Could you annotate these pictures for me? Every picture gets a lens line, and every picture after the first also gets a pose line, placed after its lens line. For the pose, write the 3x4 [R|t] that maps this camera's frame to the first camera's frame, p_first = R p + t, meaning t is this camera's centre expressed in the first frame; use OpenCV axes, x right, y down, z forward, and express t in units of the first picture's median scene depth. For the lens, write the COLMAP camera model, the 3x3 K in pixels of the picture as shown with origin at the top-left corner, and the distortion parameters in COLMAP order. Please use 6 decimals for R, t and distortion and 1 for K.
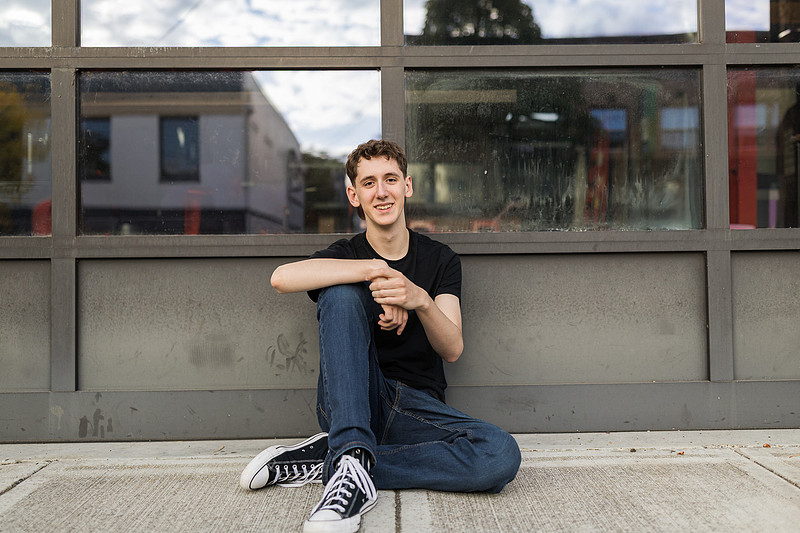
lens RADIAL K [[770.0, 0, 400.0], [0, 770.0, 266.5], [0, 0, 1]] dist [0.010727, -0.009527]
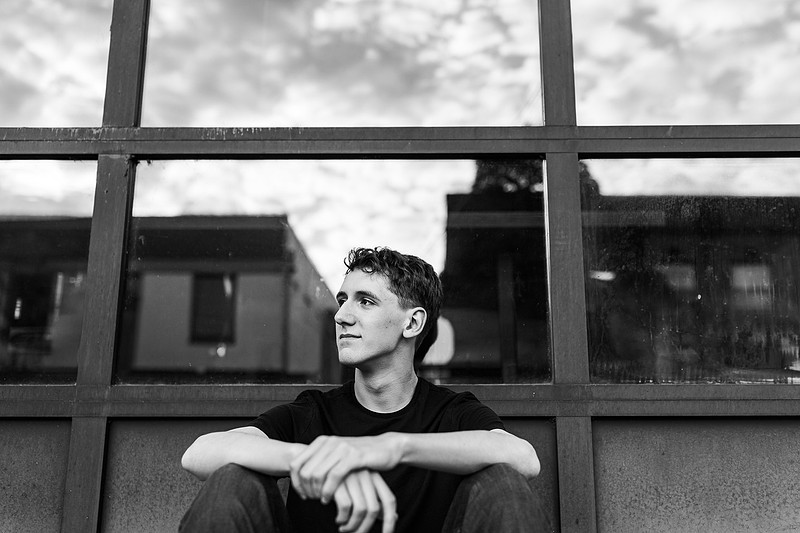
lens RADIAL K [[770.0, 0, 400.0], [0, 770.0, 266.5], [0, 0, 1]] dist [0.010727, -0.009527]
pose [[0.999431, 0.002132, -0.033661, -0.136567], [-0.009307, 0.976687, -0.214467, 0.002708], [0.032419, 0.214658, 0.976151, 0.307348]]
